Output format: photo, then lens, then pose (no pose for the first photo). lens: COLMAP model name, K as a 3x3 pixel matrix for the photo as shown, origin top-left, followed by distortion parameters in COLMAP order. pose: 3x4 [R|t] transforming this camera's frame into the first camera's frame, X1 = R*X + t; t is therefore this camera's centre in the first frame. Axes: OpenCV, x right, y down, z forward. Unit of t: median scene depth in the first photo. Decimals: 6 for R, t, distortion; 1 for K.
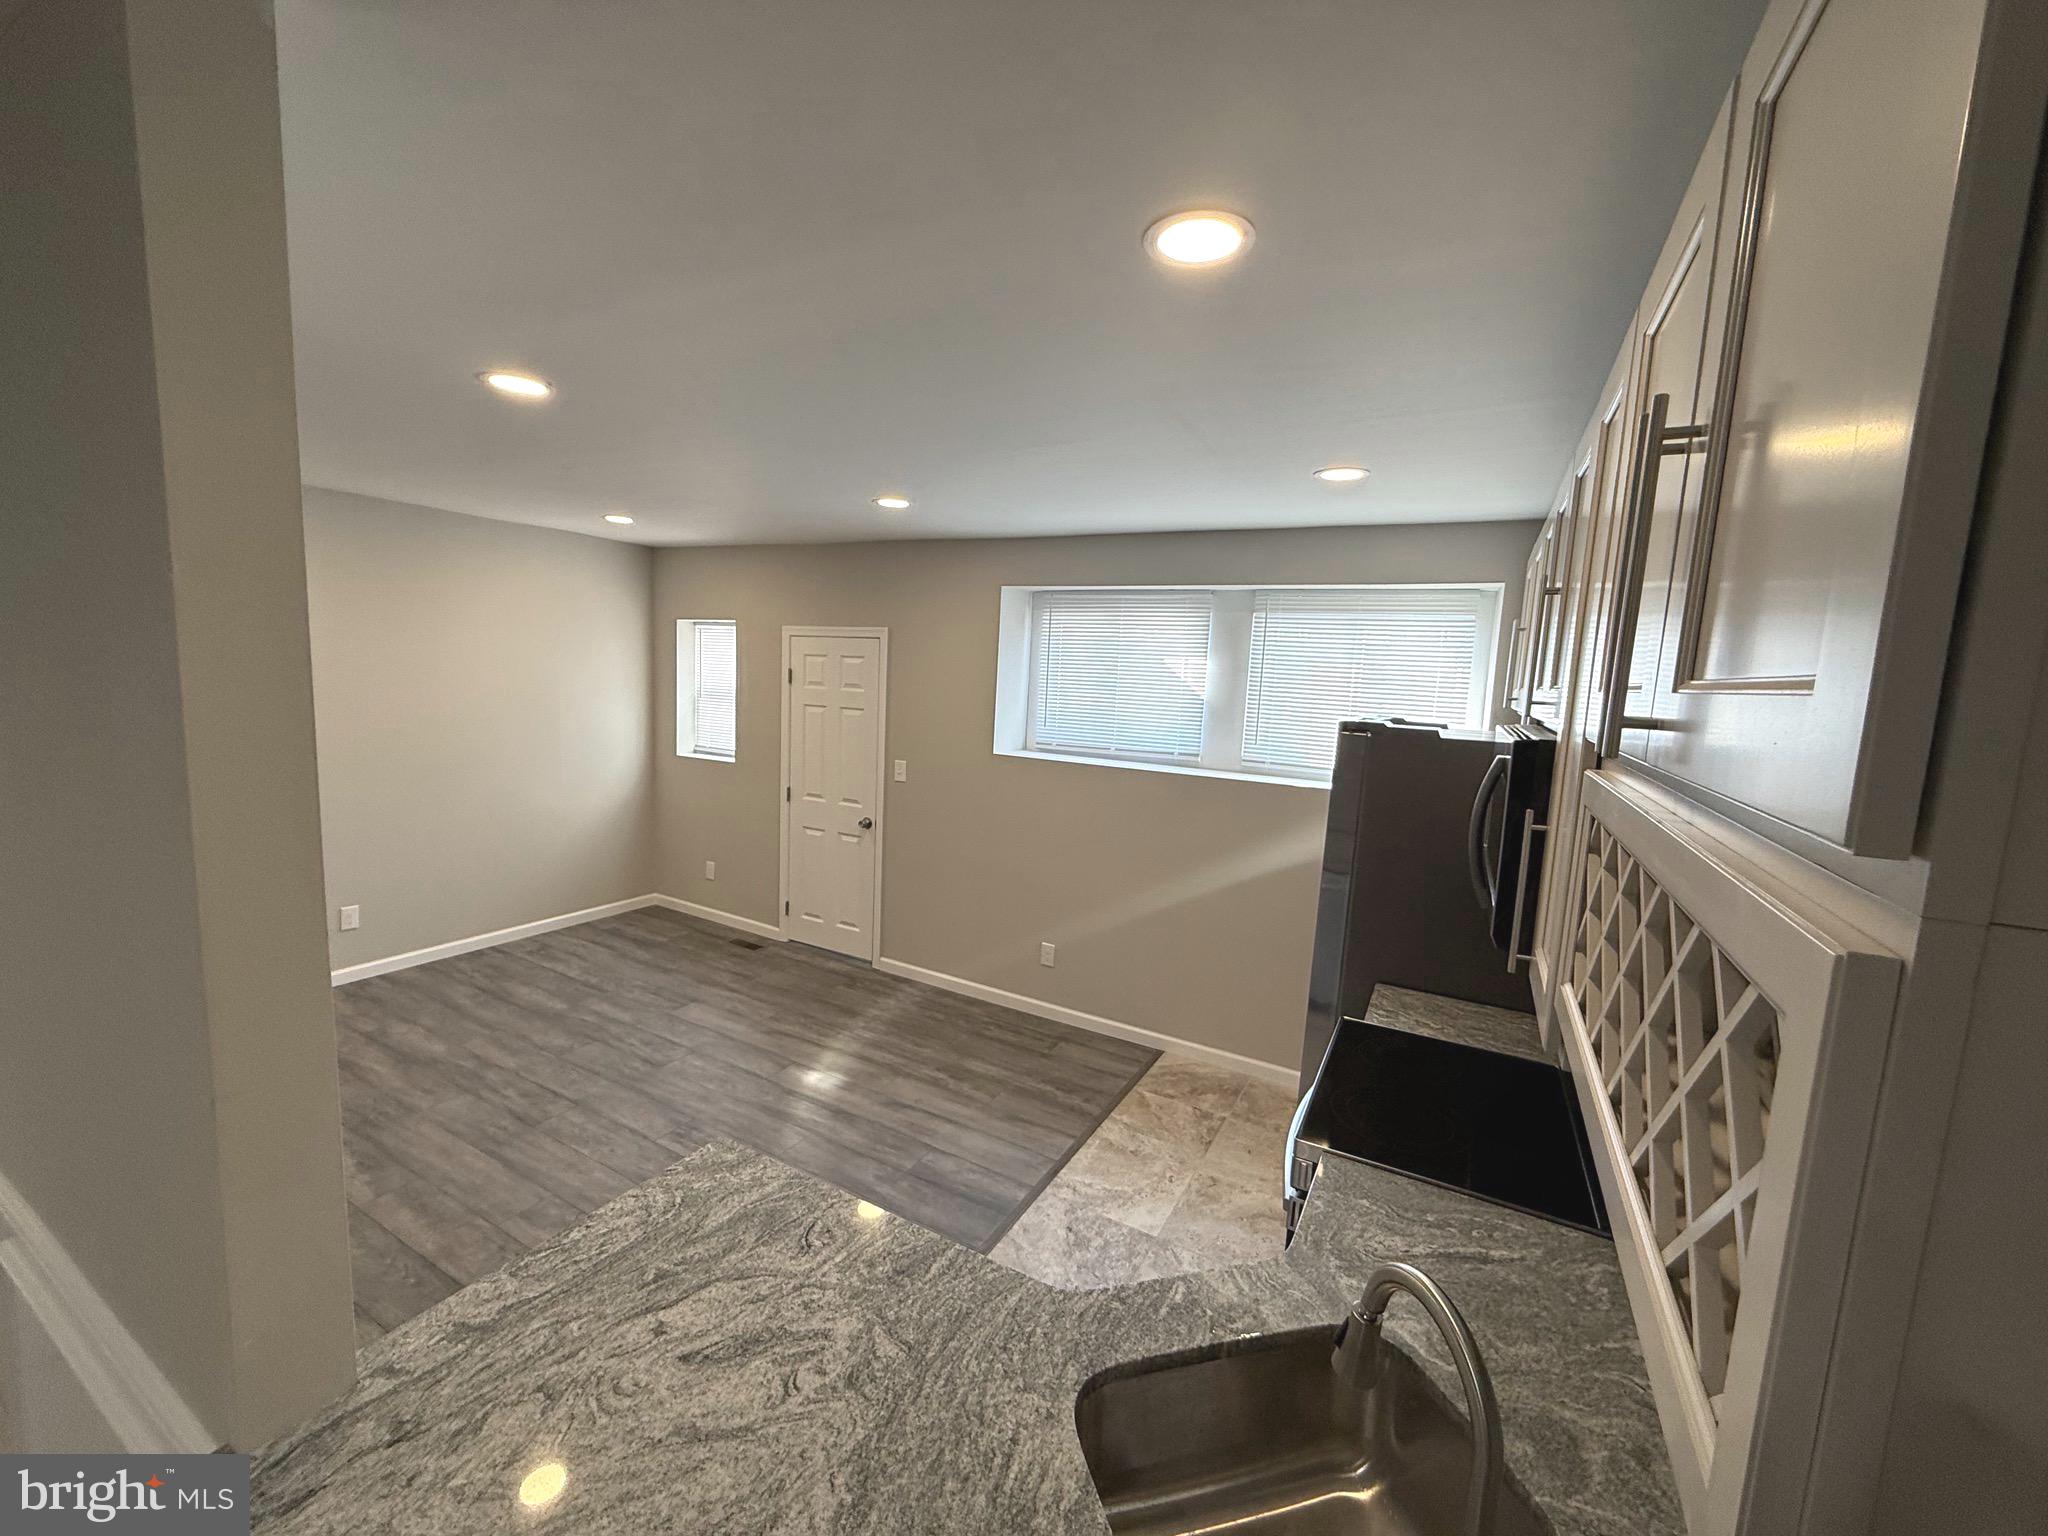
lens RADIAL K [[815.2, 0, 1013.4], [0, 815.2, 768.7], [0, 0, 1]] dist [0.000462, -0.000251]
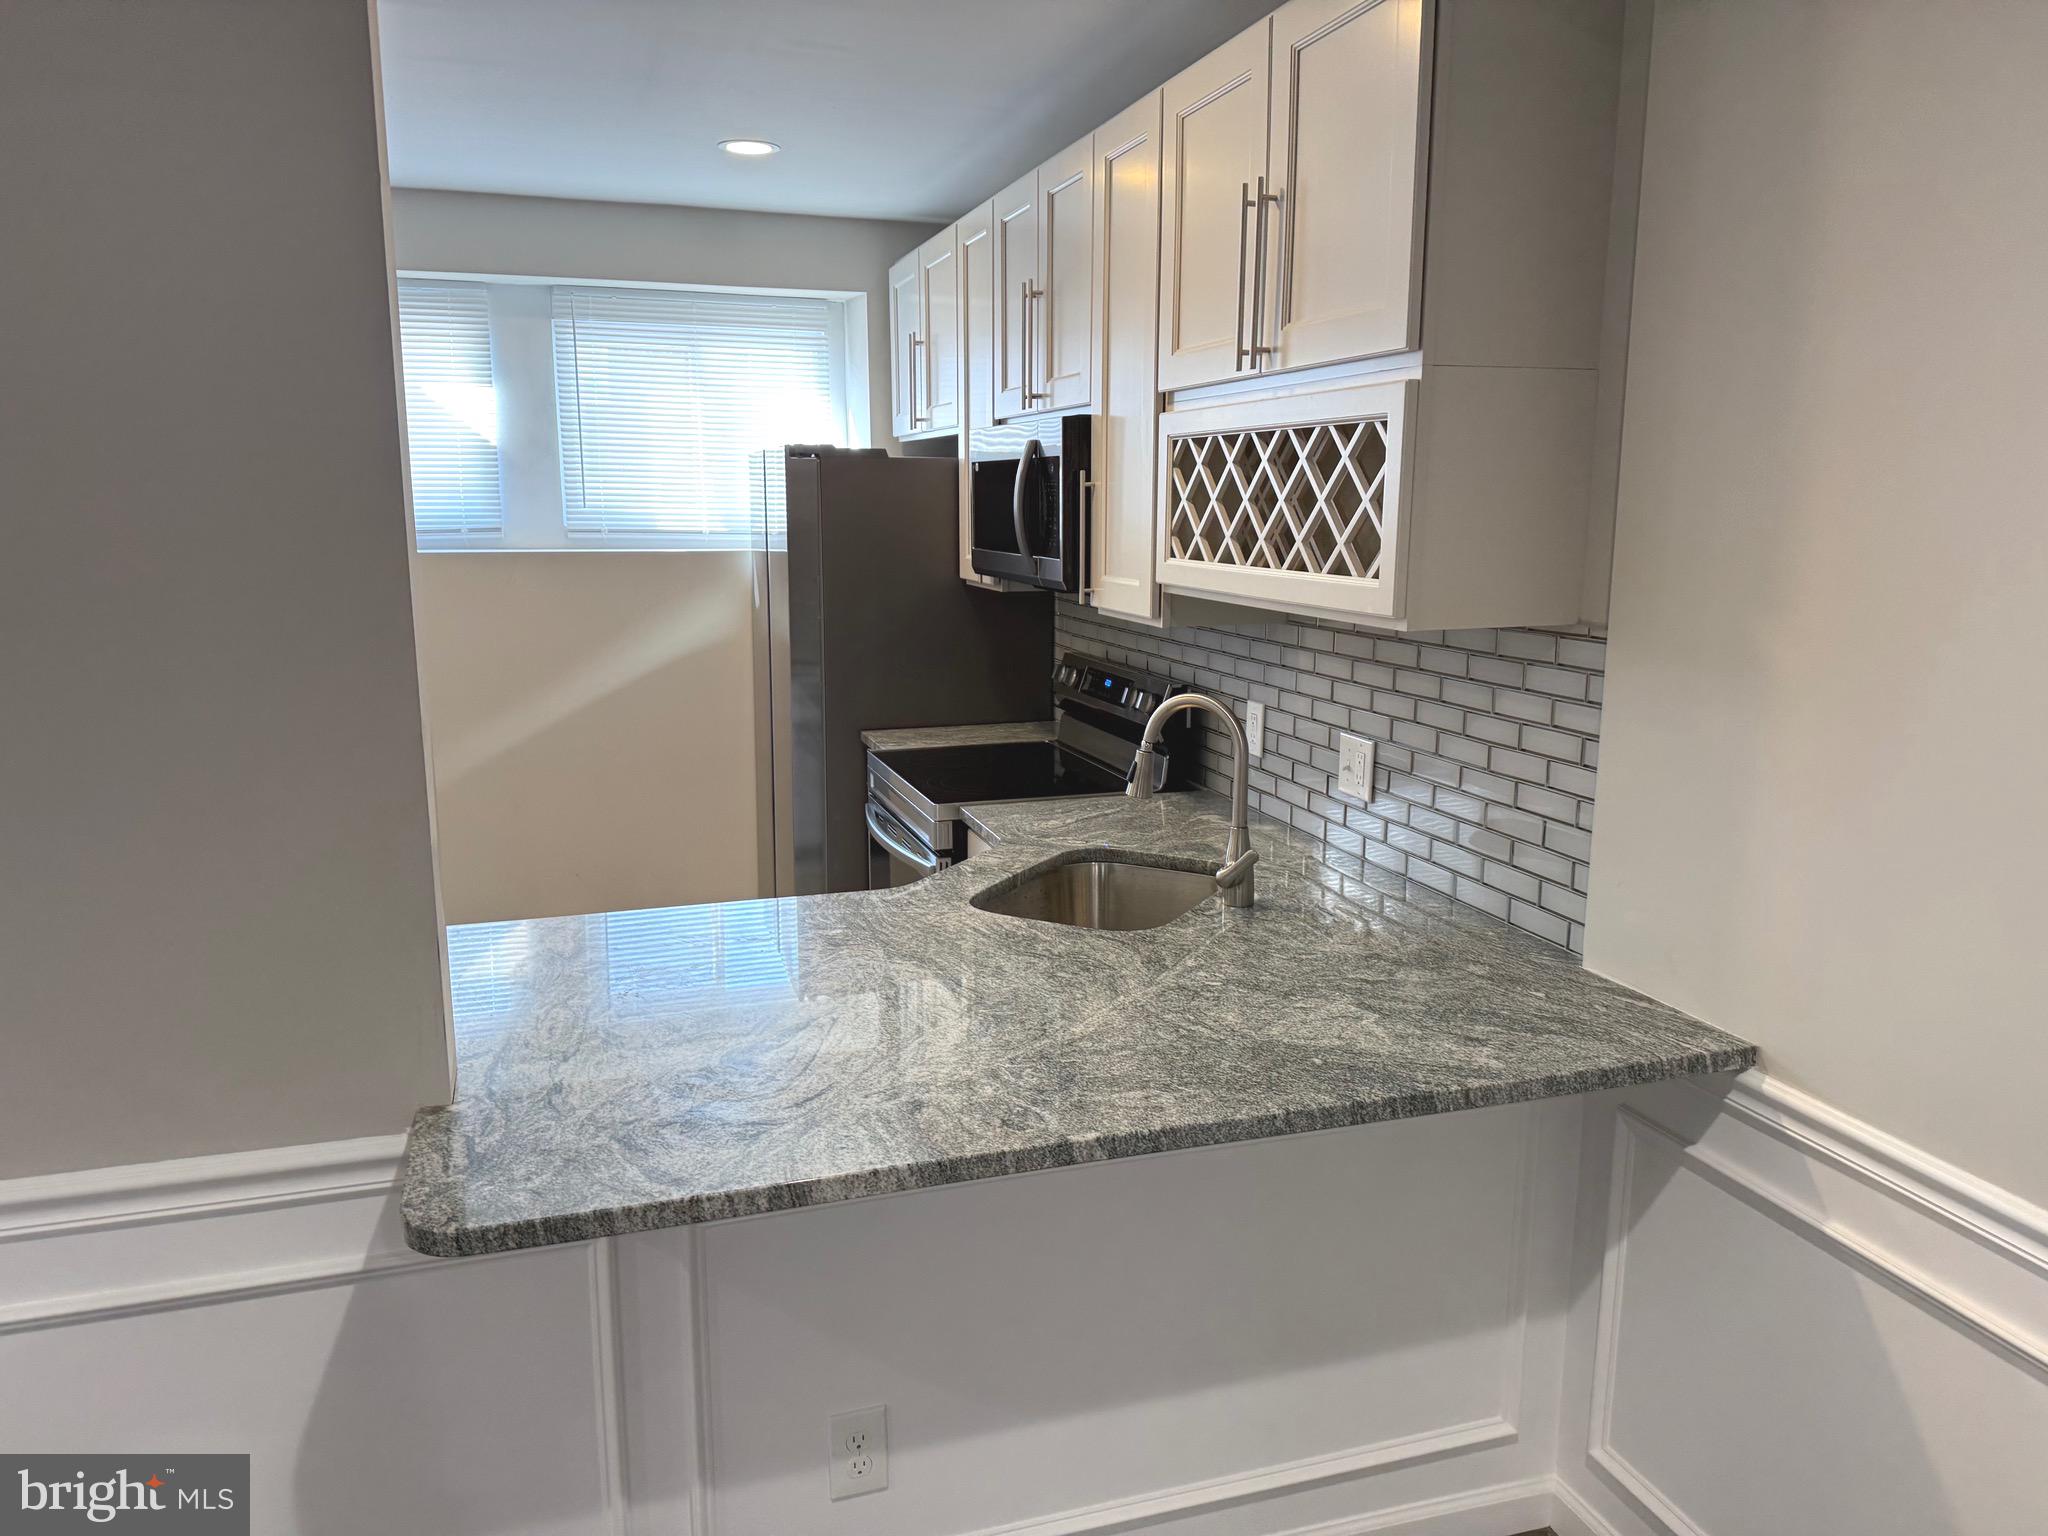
lens RADIAL K [[1450.2, 0, 1012.3], [0, 1450.2, 770.6], [0, 0, 1]] dist [0.058729, 0.000374]
pose [[0.680805, -0.181248, 0.709685, -0.470659], [0.118177, 0.983387, 0.137782, 0.076933], [-0.722868, -0.009934, 0.690915, -0.205199]]
